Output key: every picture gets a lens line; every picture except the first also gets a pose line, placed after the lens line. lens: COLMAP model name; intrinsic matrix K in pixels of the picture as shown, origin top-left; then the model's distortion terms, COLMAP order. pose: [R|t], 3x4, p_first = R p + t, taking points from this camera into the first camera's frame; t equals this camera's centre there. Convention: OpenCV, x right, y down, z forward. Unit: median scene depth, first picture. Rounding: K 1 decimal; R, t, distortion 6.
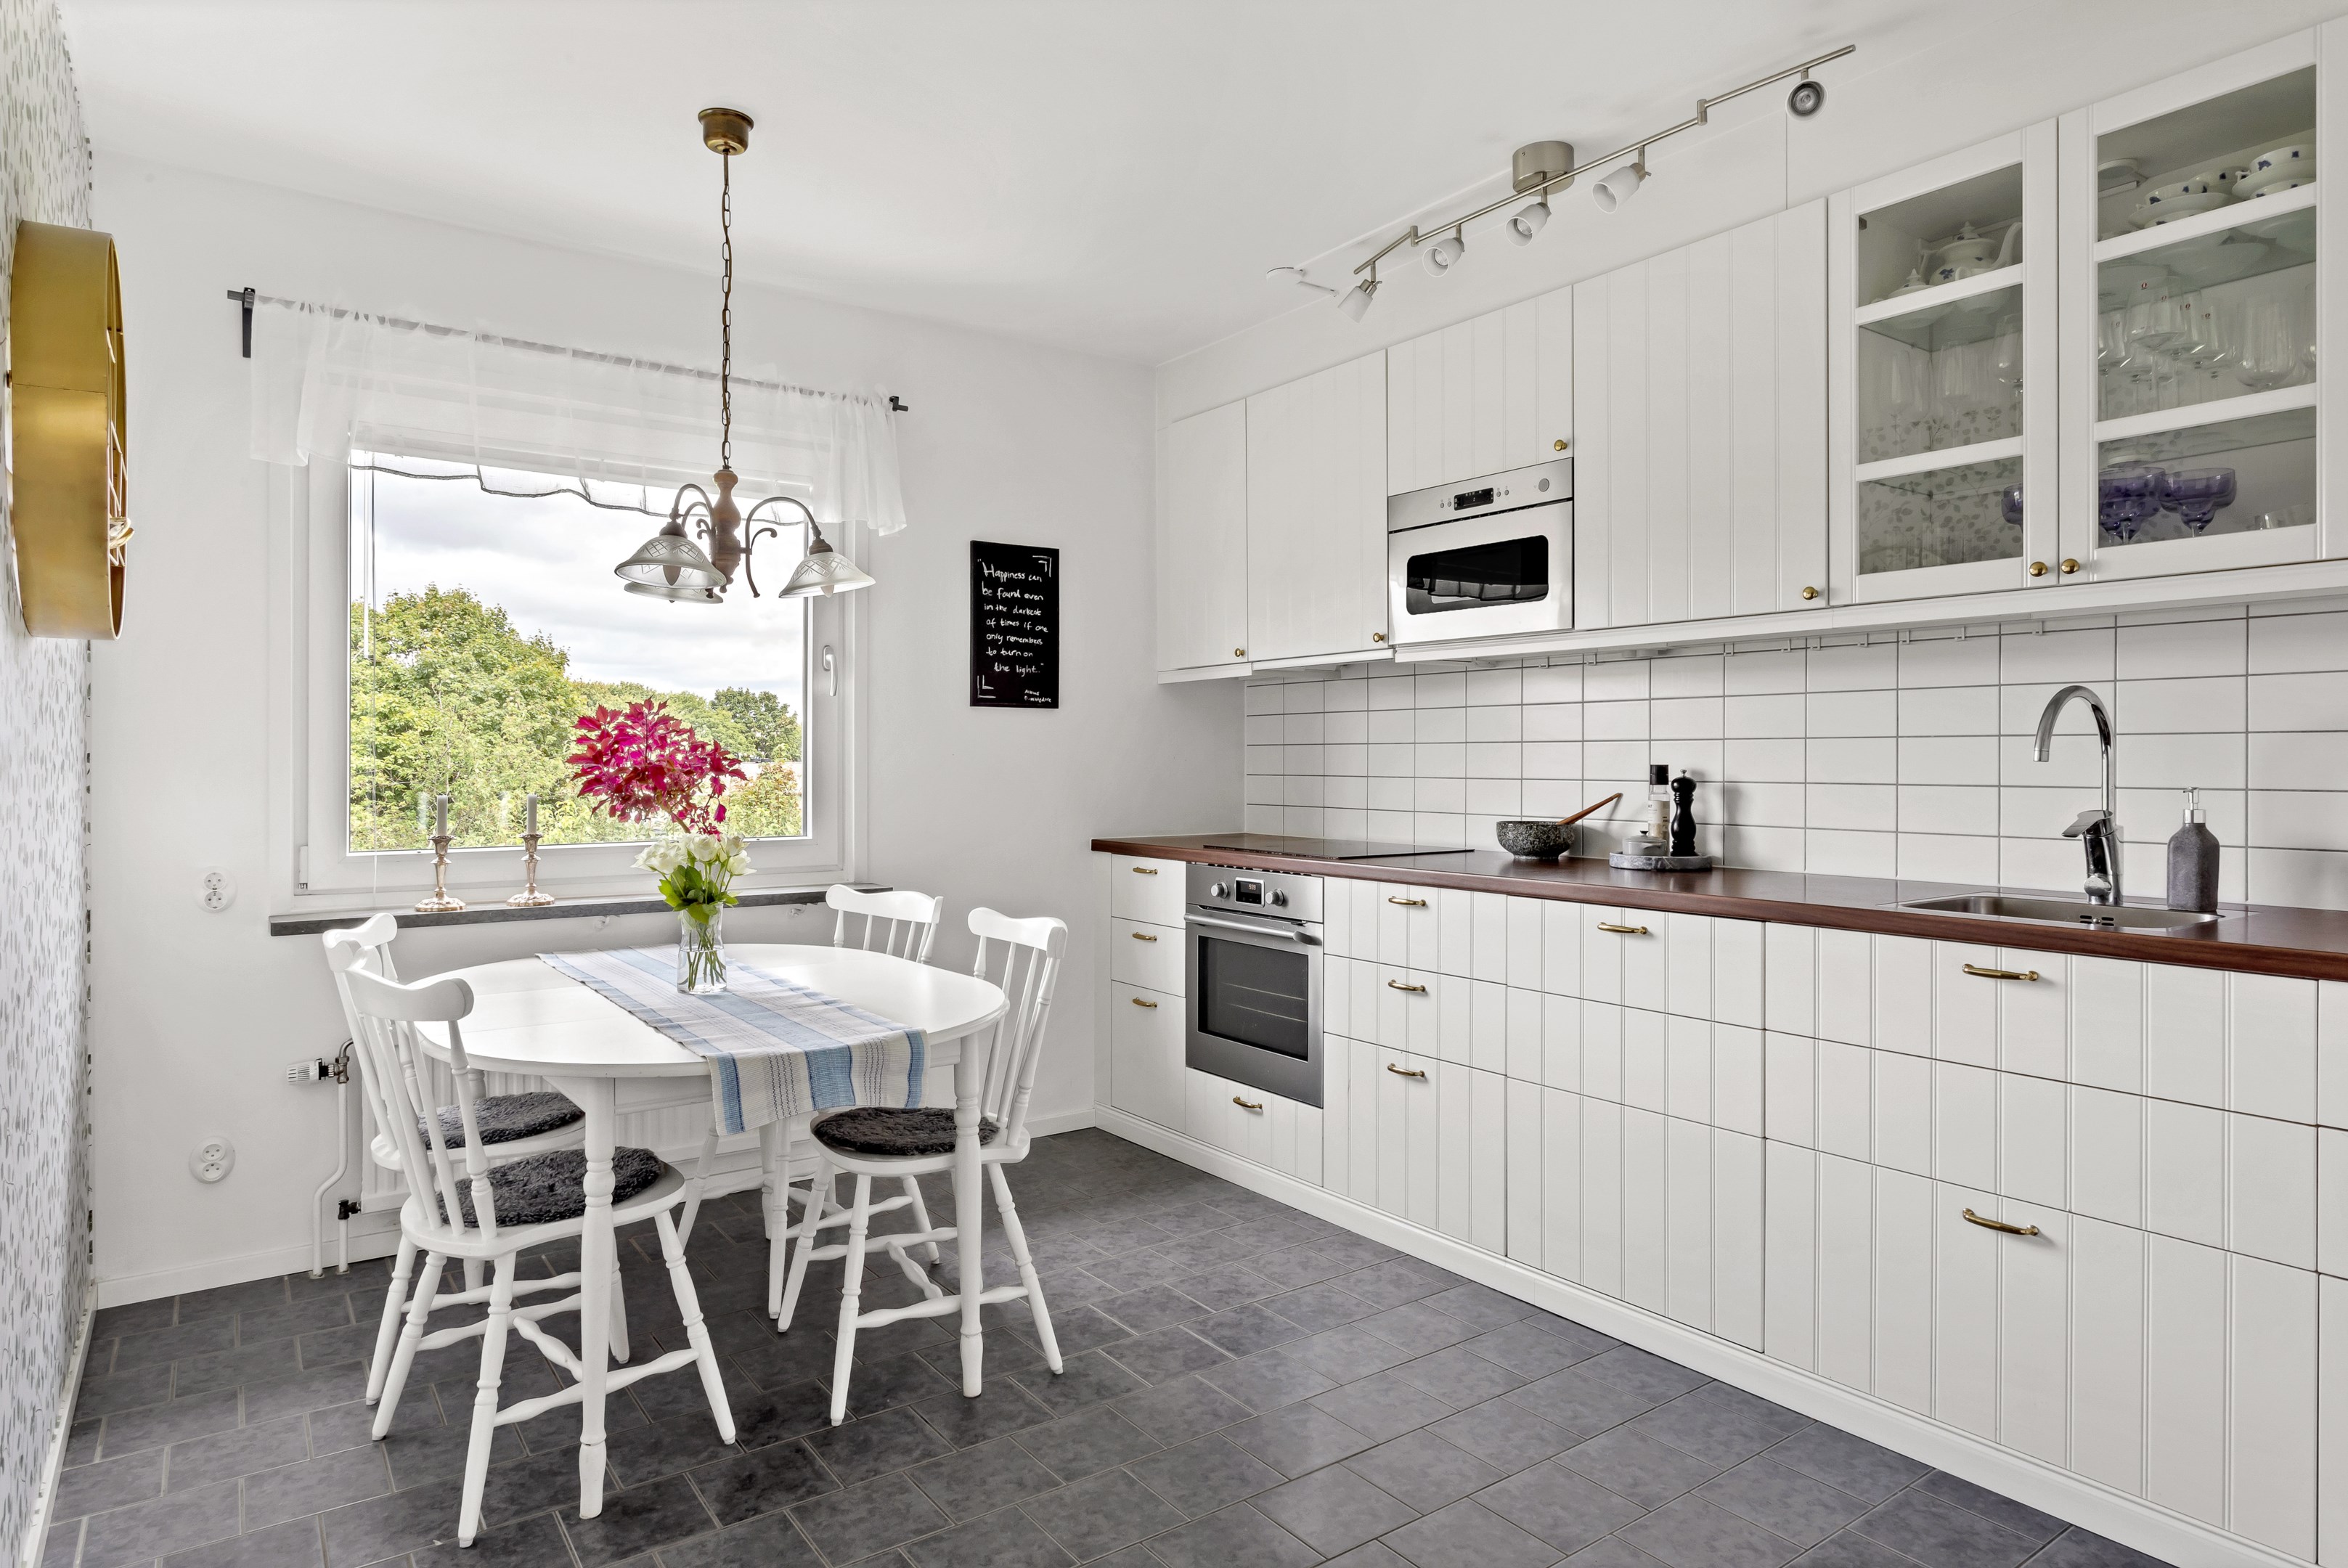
lens RADIAL K [[1330.5, 0, 1176.6], [0, 1330.5, 776.7], [0, 0, 1]] dist [-0.007784, 0.006421]
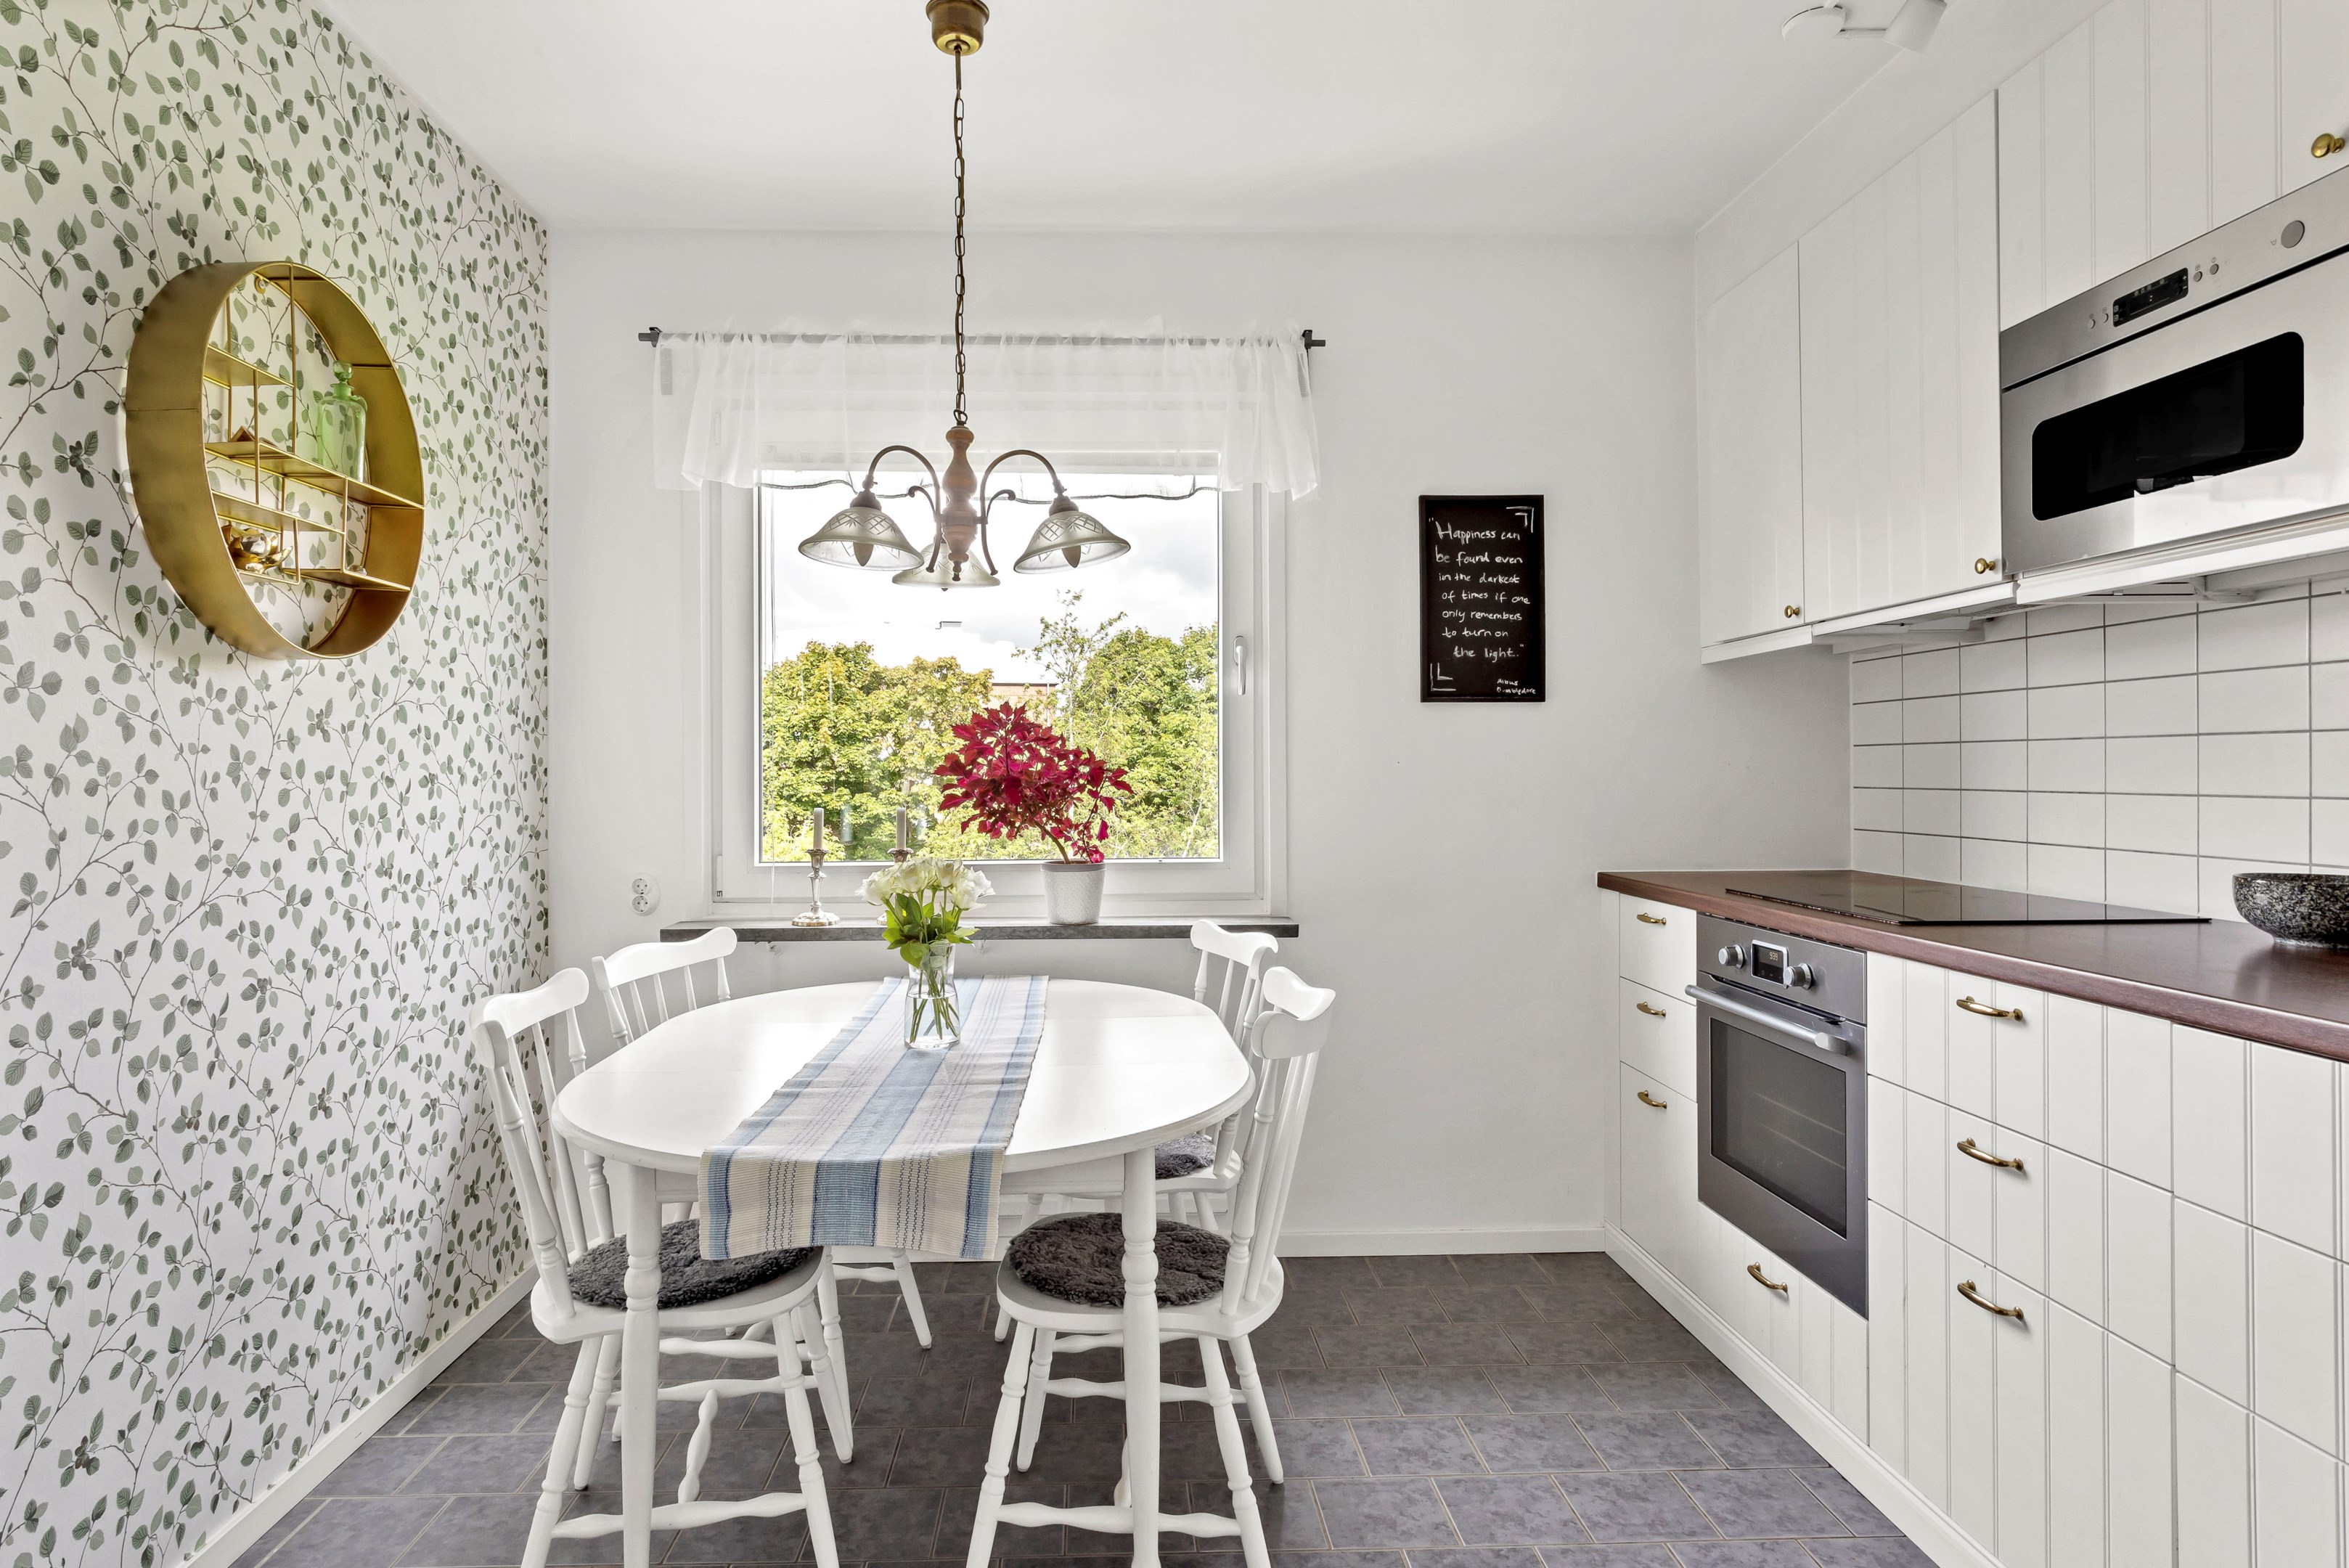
lens RADIAL K [[1287.3, 0, 1167.8], [0, 1287.3, 777.8], [0, 0, 1]] dist [0.001294, -0.000776]
pose [[0.831363, -0.002034, -0.555727, 0.165997], [-0.001307, 0.999983, -0.005616, -0.002951], [0.555729, 0.005395, 0.831346, 0.294966]]
